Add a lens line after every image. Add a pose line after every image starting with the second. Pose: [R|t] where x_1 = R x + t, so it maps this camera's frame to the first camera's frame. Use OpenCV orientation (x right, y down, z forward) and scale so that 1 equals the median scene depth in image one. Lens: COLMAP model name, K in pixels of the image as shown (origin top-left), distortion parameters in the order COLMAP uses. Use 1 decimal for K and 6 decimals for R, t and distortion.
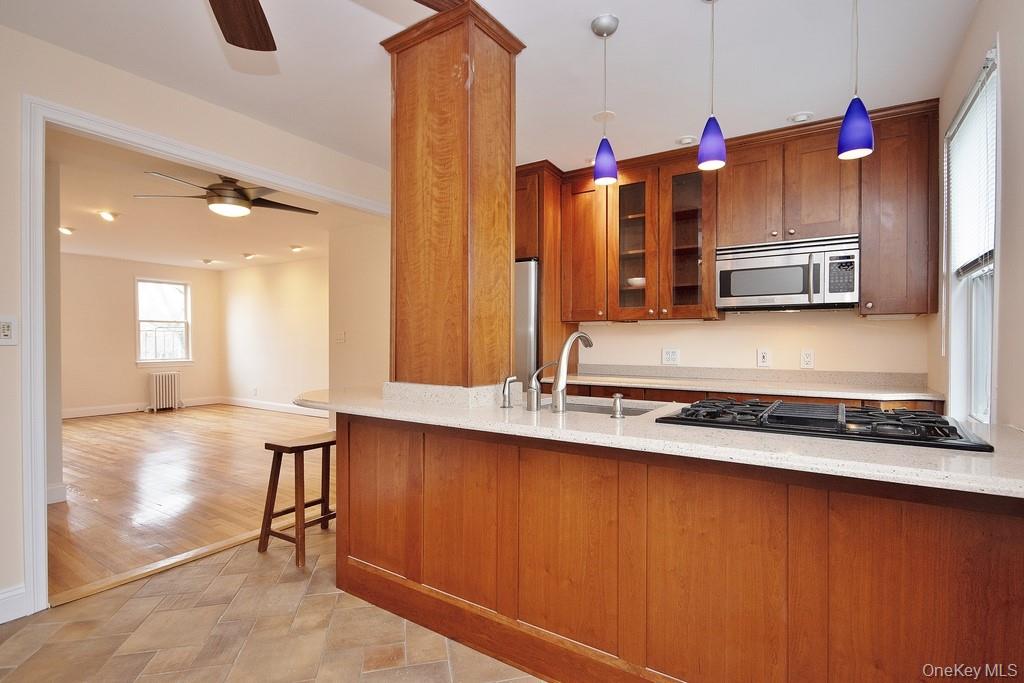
lens RADIAL K [[506.6, 0, 512.4], [0, 506.6, 338.7], [0, 0, 1]] dist [0.002297, 0.000475]
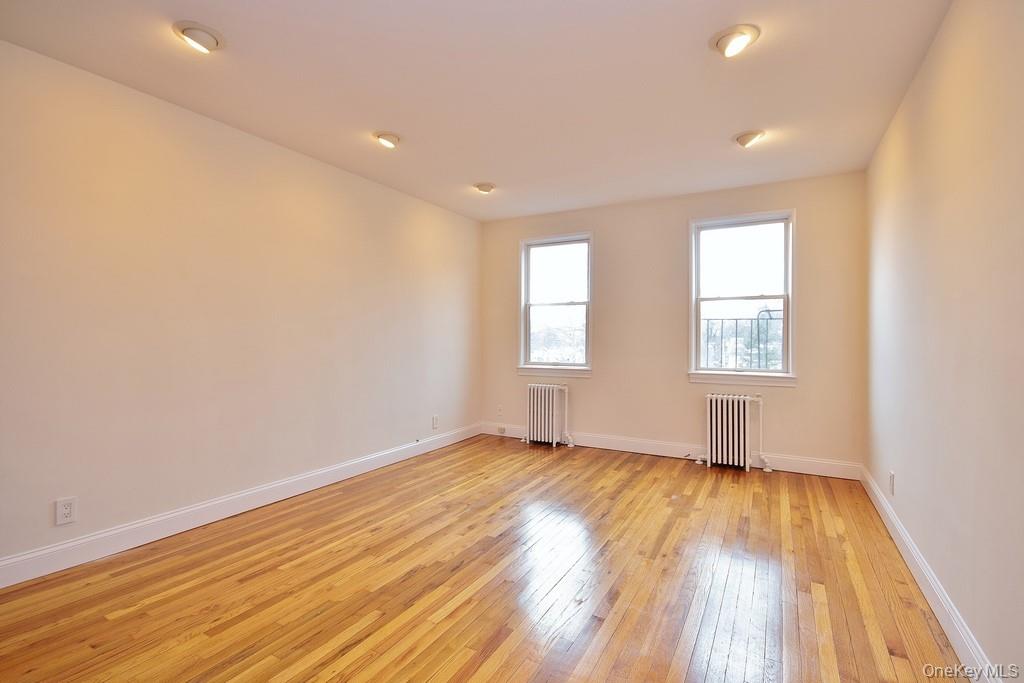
lens RADIAL K [[472.3, 0, 519.4], [0, 472.3, 343.4], [0, 0, 1]] dist [-0.001179, -0.004186]
pose [[0.068019, 0.011683, -0.997616, -0.492349], [-0.003441, 0.999928, 0.011475, 0.019852], [0.997678, 0.002652, 0.068054, 1.680816]]
